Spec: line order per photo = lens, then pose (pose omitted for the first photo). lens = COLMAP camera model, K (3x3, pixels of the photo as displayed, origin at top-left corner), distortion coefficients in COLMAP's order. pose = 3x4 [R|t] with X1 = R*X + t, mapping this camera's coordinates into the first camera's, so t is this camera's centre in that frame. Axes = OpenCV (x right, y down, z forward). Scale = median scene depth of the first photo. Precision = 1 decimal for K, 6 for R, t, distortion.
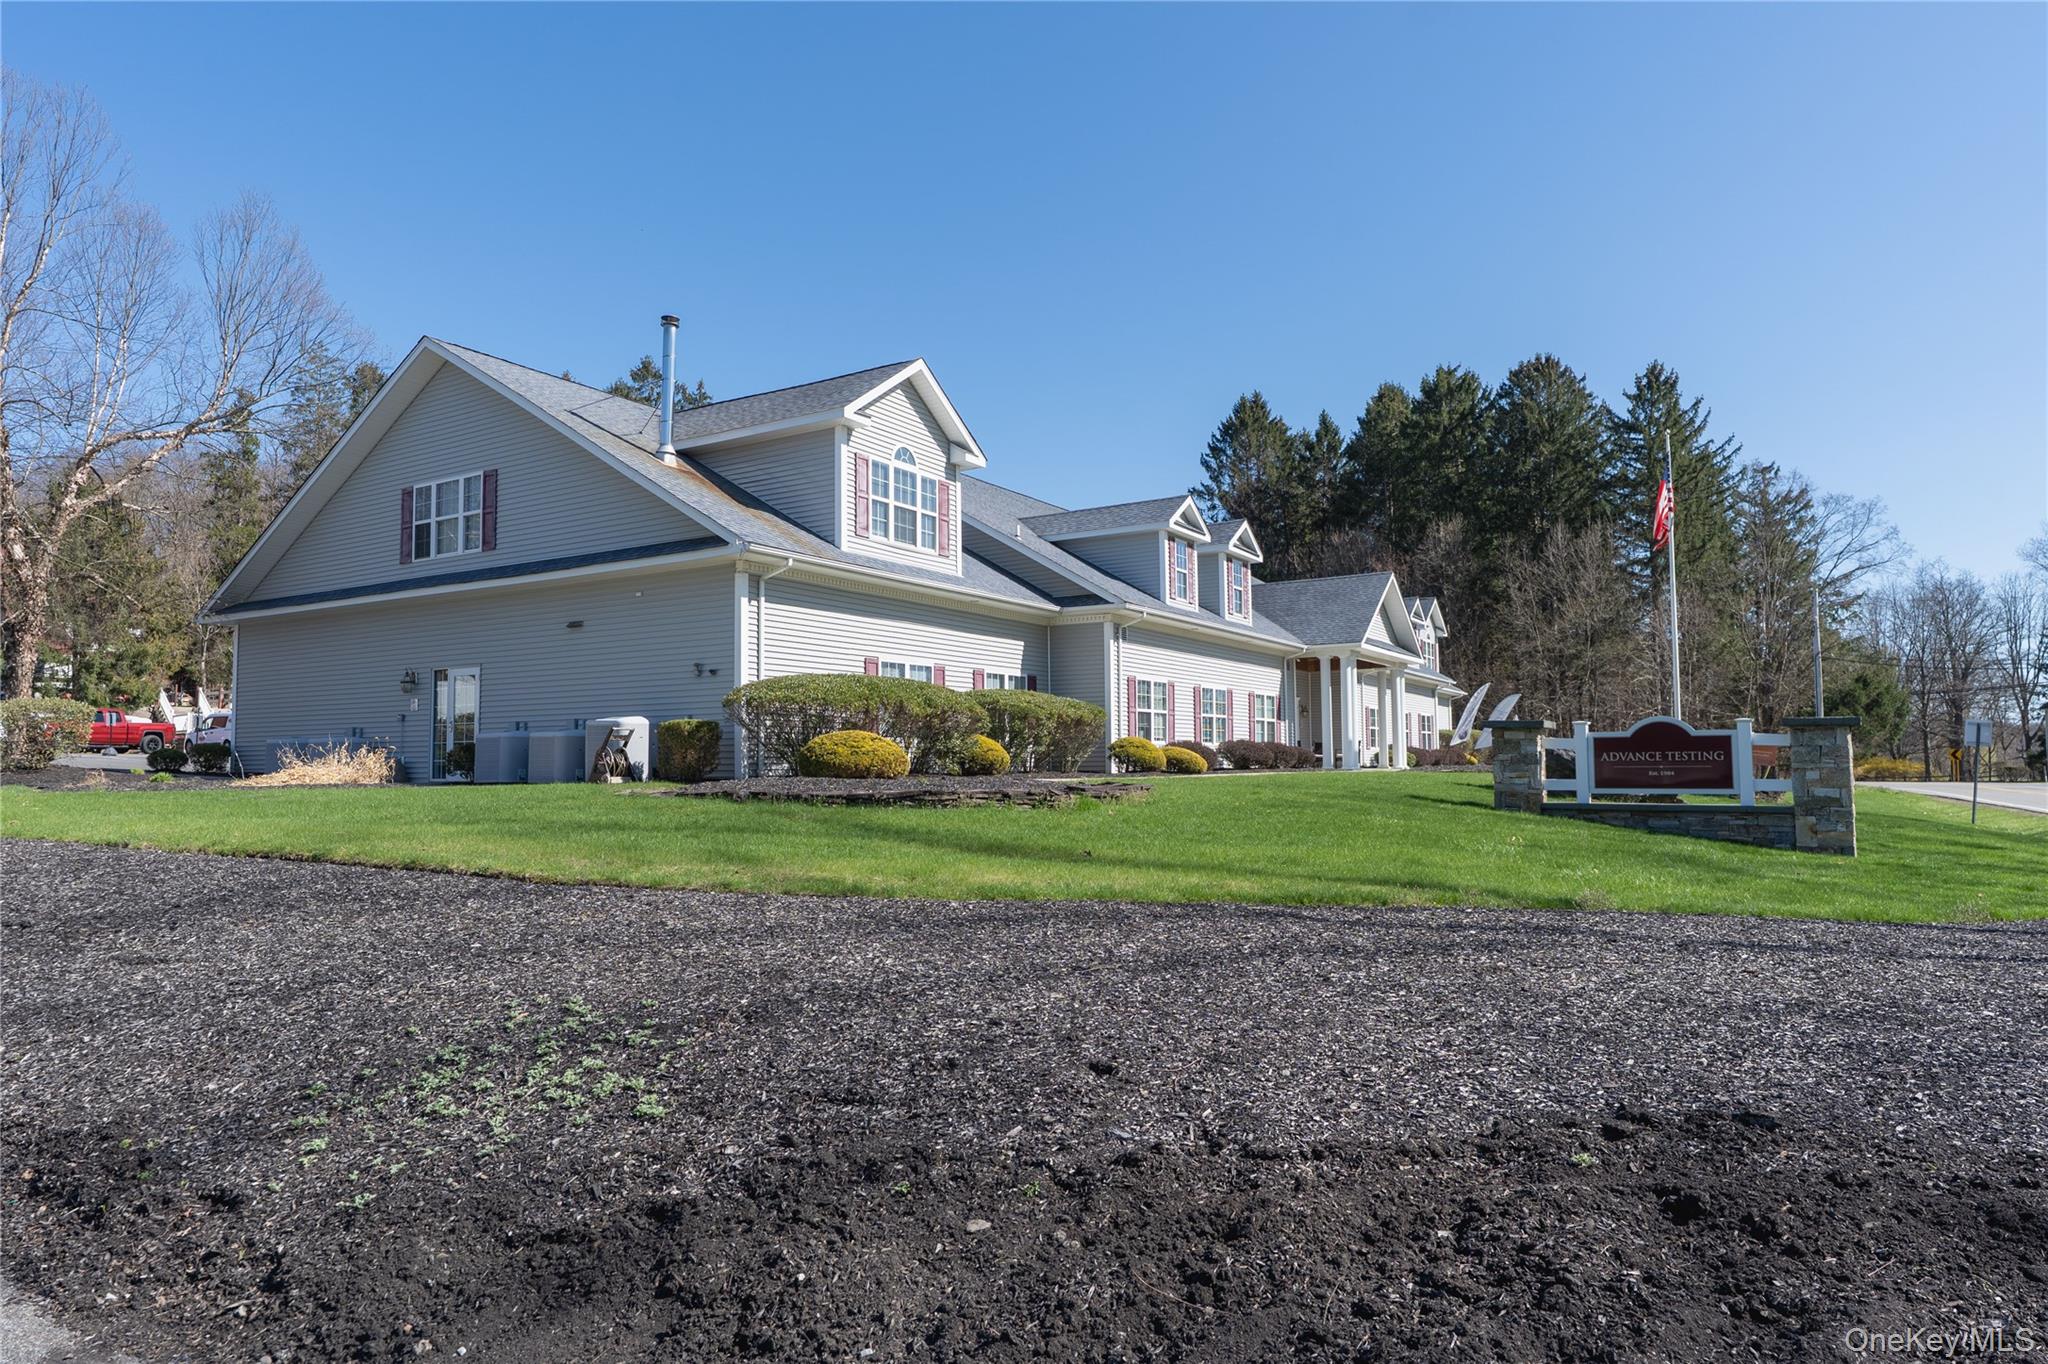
lens RADIAL K [[1261.0, 0, 1024.0], [0, 1261.0, 682.0], [0, 0, 1]] dist [0.003765, 0.001191]
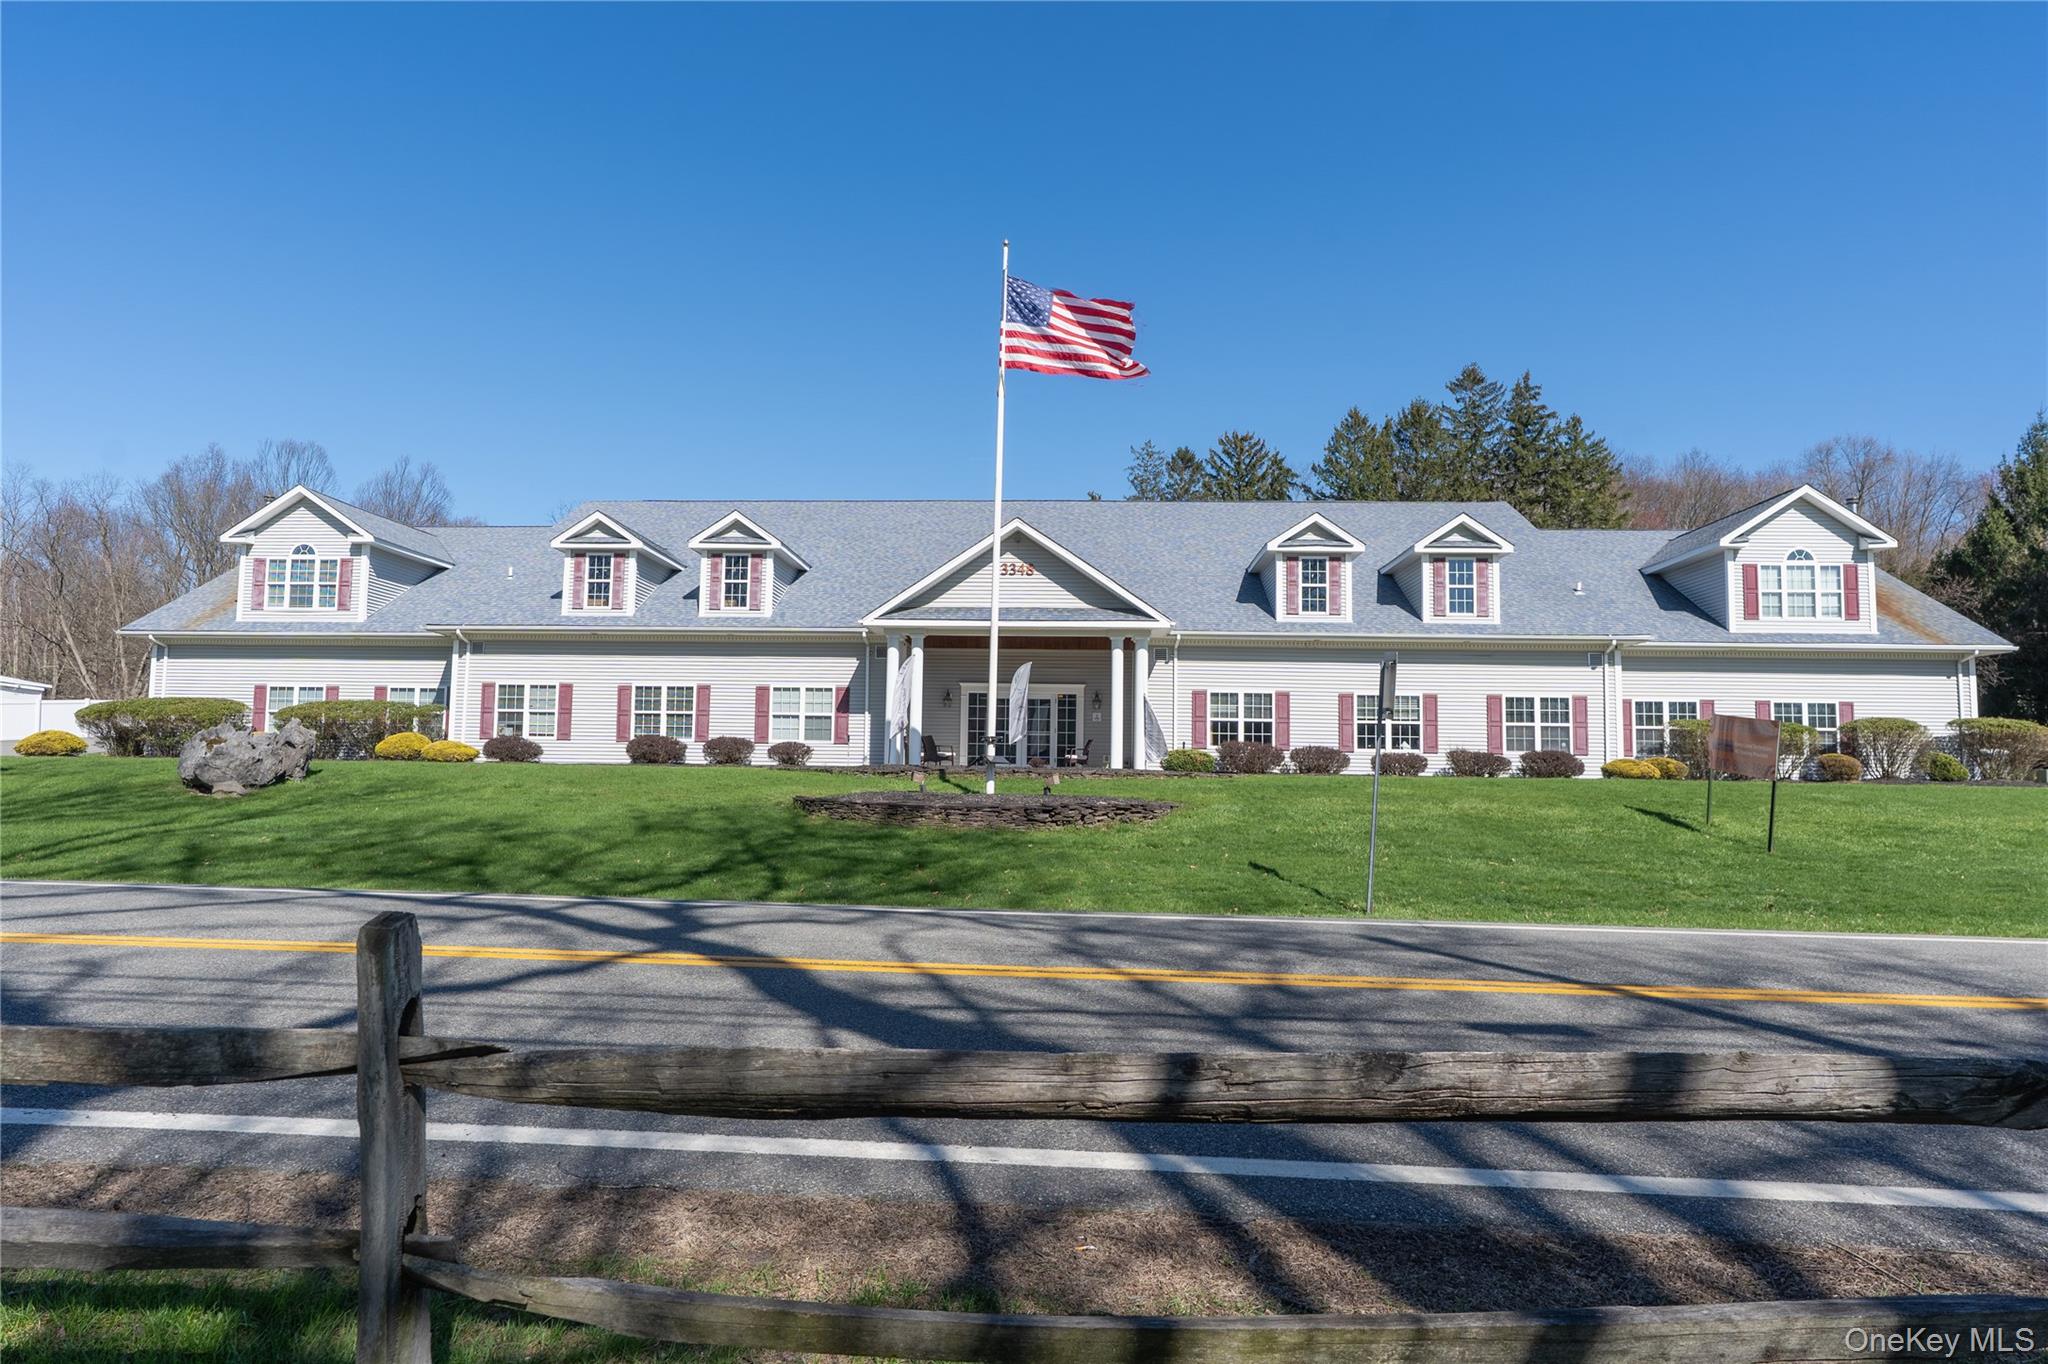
lens RADIAL K [[1198.6, 0, 1024.0], [0, 1198.6, 682.0], [0, 0, 1]] dist [-0.008168, -0.000287]
pose [[0.471421, -0.057129, -0.880056, 1.560423], [0.040842, 0.998243, -0.042923, 0.076273], [0.880962, -0.015708, 0.472926, 1.071065]]
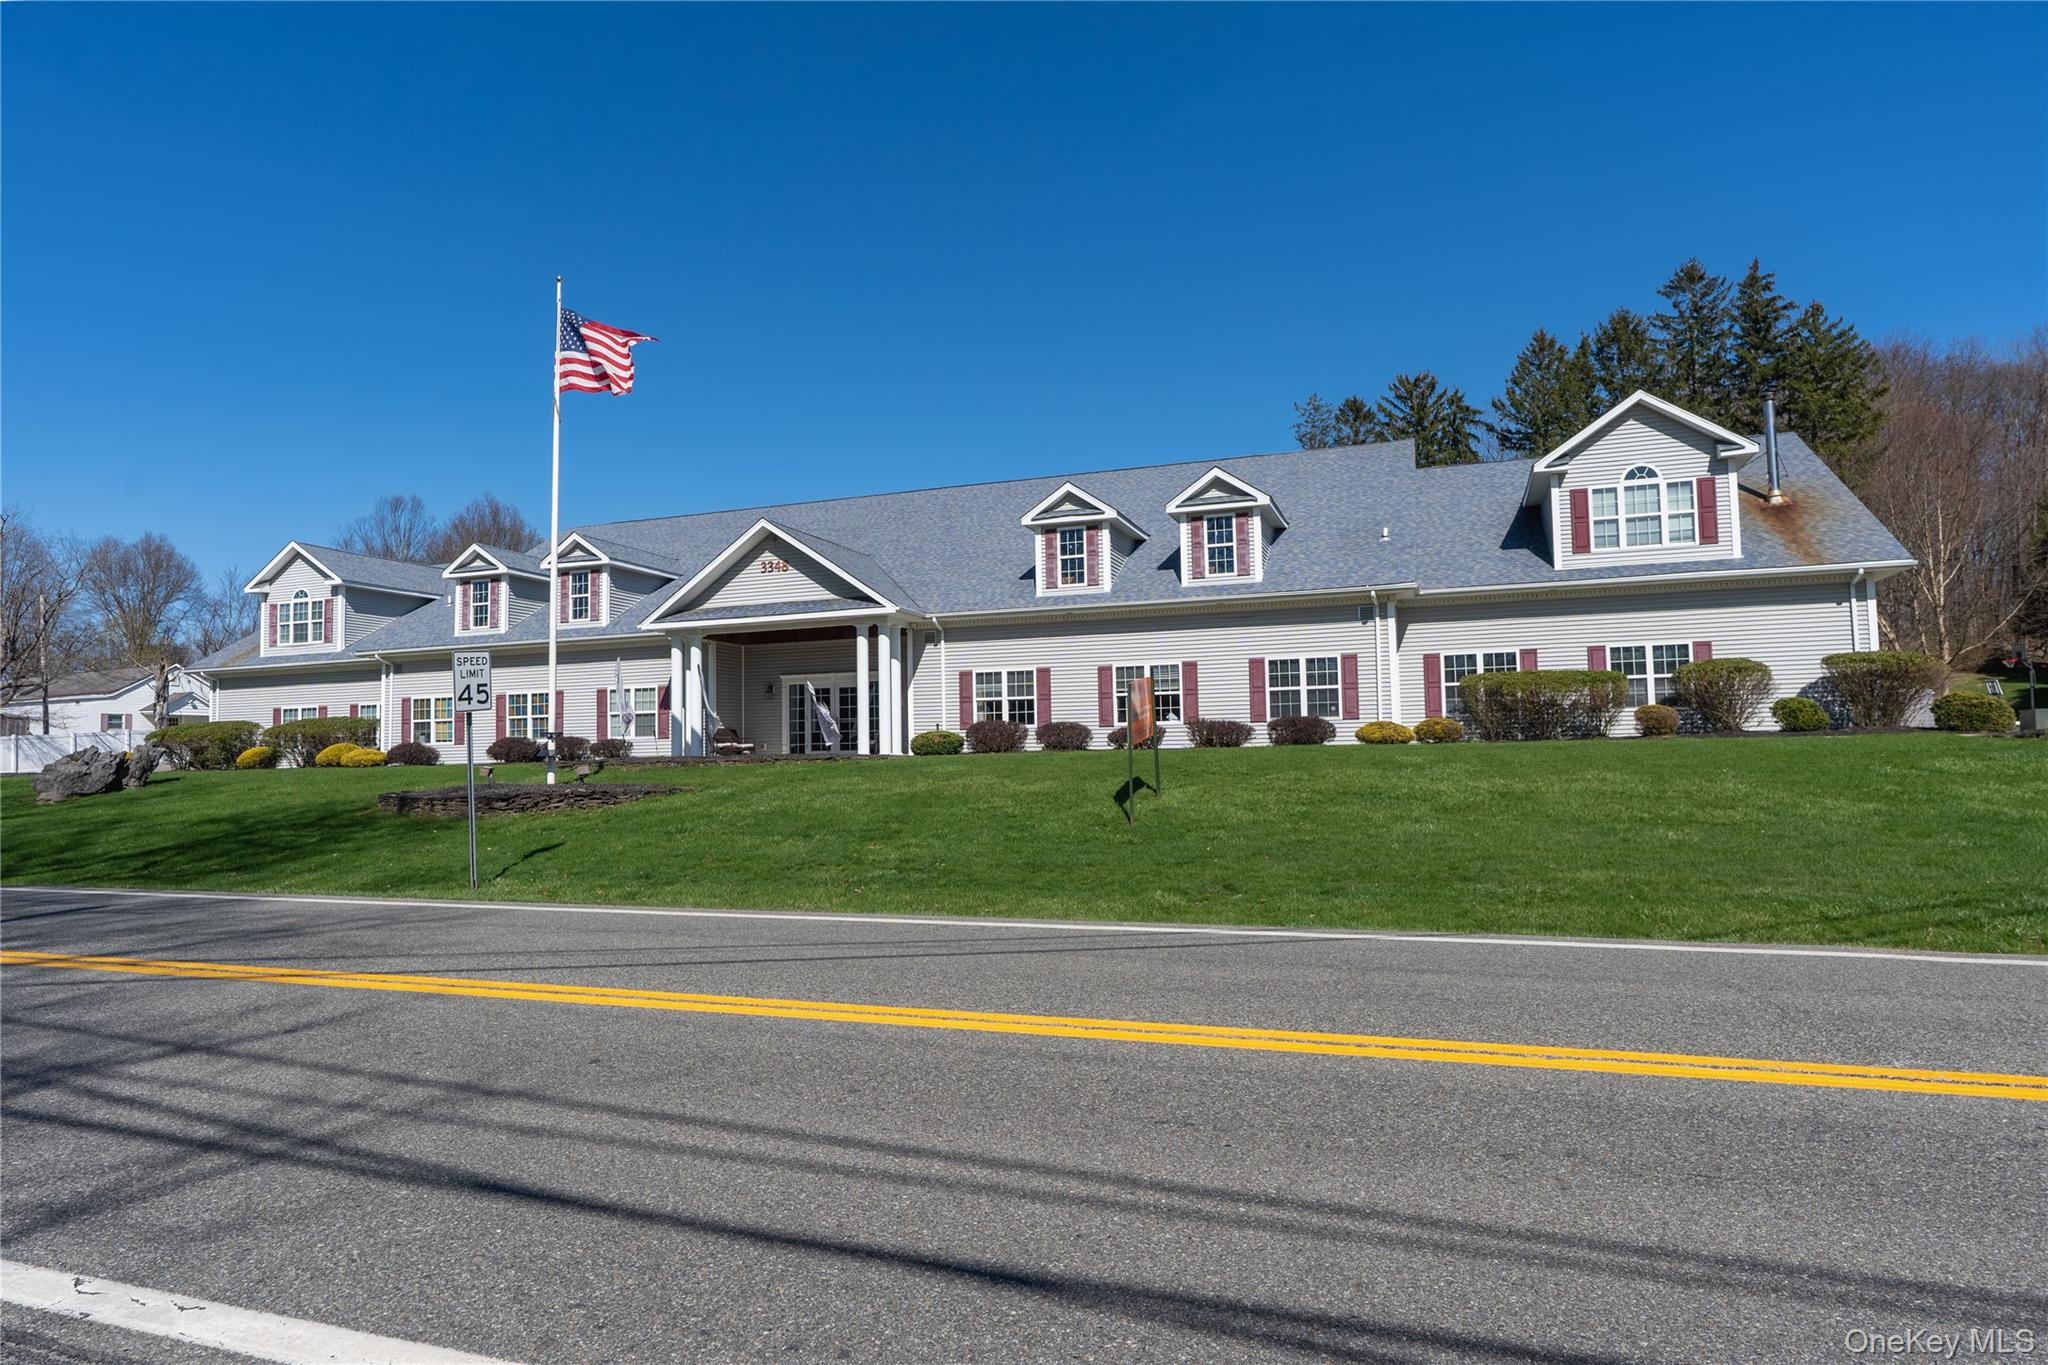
lens RADIAL K [[1213.8, 0, 1024.0], [0, 1213.8, 682.5], [0, 0, 1]] dist [-0.005298, -0.000070]
pose [[0.195737, -0.059213, -0.978867, 1.807153], [0.085043, 0.995440, -0.043210, 0.111819], [0.976962, -0.074788, 0.199880, 1.648500]]
